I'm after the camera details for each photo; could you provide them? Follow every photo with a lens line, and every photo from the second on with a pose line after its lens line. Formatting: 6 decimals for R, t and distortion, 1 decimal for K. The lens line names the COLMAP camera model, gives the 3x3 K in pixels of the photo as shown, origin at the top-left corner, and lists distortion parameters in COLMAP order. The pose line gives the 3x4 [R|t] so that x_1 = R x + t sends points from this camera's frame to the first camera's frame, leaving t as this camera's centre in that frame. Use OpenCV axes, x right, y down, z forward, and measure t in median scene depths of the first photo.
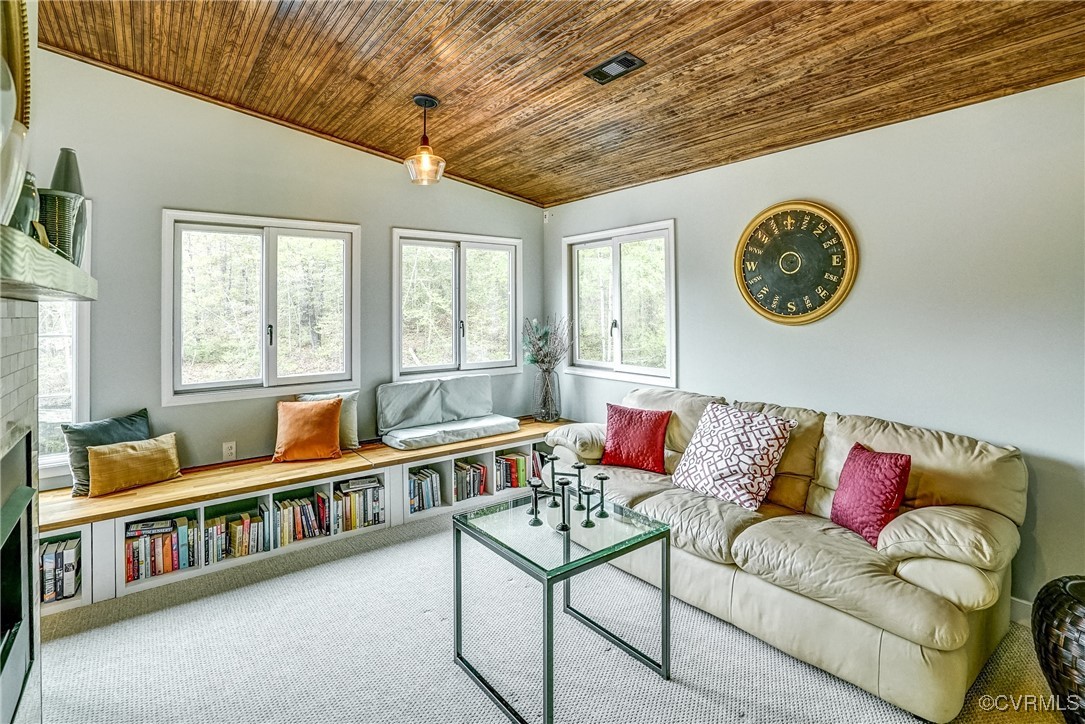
lens RADIAL K [[528.3, 0, 532.0], [0, 528.3, 301.7], [0, 0, 1]] dist [-0.025677, 0.002116]
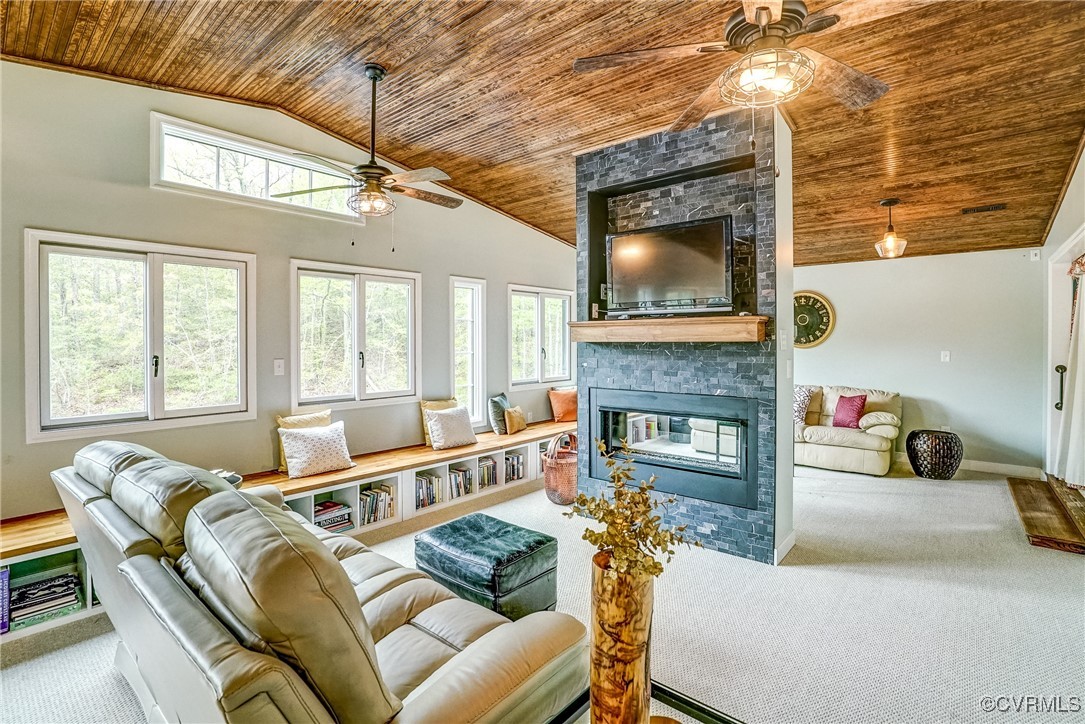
lens RADIAL K [[528.3, 0, 510.4], [0, 528.3, 341.8], [0, 0, 1]] dist [-0.025677, 0.002116]
pose [[0.976715, 0.004448, 0.214495, -0.188123], [-0.007663, 0.999870, 0.014158, -0.000414], [-0.214404, -0.015472, 0.976623, -0.140897]]
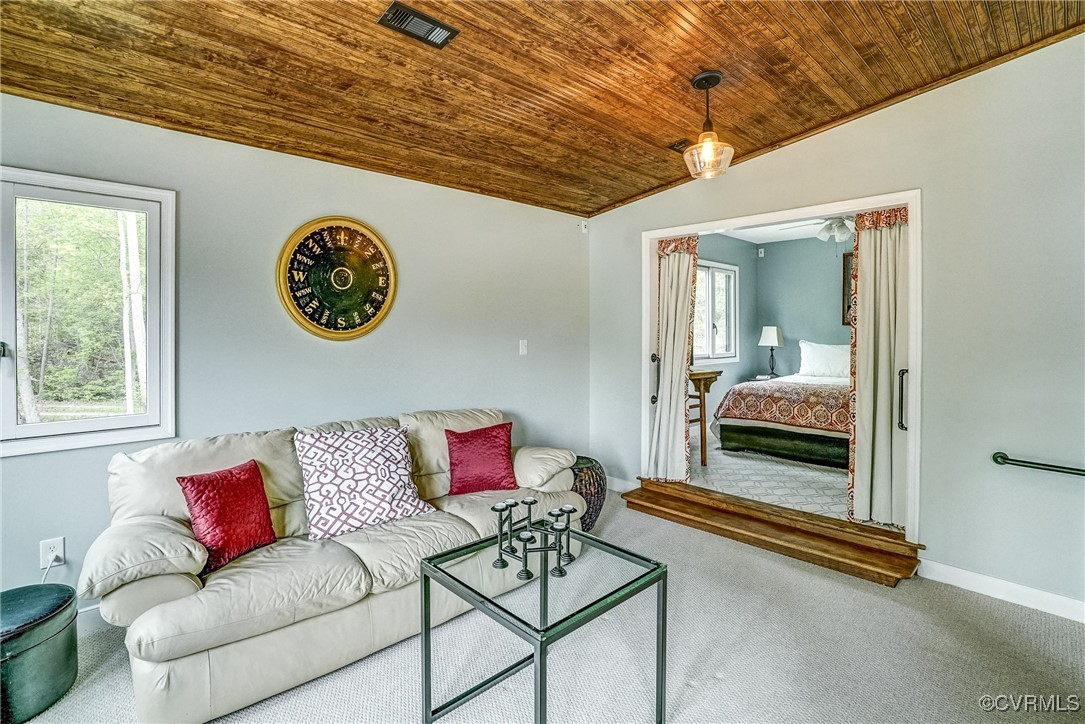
lens RADIAL K [[528.3, 0, 528.8], [0, 528.3, 328.7], [0, 0, 1]] dist [-0.025677, 0.002116]
pose [[-0.104313, -0.001305, 0.994544, -0.093407], [-0.018922, 0.999821, -0.000673, 0.002754], [-0.994364, -0.018889, -0.104319, 0.127418]]
